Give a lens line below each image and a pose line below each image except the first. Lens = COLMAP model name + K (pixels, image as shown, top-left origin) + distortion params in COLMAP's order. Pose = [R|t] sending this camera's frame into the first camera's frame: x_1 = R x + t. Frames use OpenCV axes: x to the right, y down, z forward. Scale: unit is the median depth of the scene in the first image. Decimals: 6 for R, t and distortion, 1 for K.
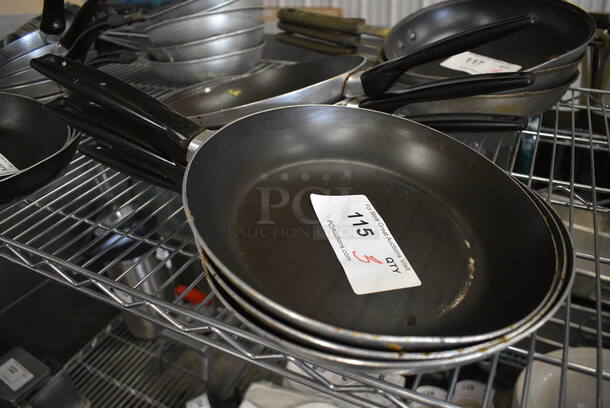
lens RADIAL K [[494.3, 0, 304.6], [0, 494.3, 204.2], [0, 0, 1]] dist [-0.071567, 0.048850]
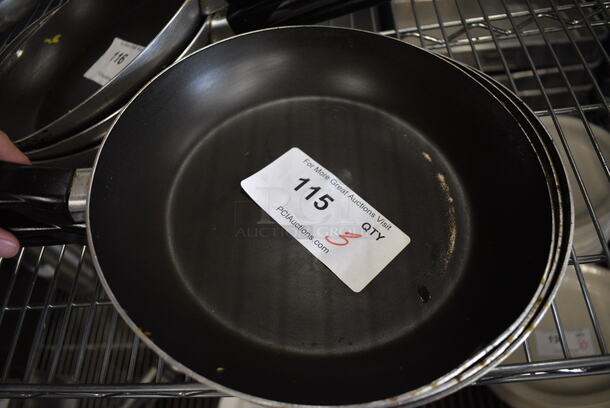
lens RADIAL K [[494.3, 0, 308.8], [0, 494.3, 204.7], [0, 0, 1]] dist [-0.071567, 0.048850]
pose [[0.883383, -0.448613, 0.135576, -0.016216], [0.371961, 0.847131, 0.379492, -0.270096], [-0.285096, -0.284807, 0.915208, 0.230888]]
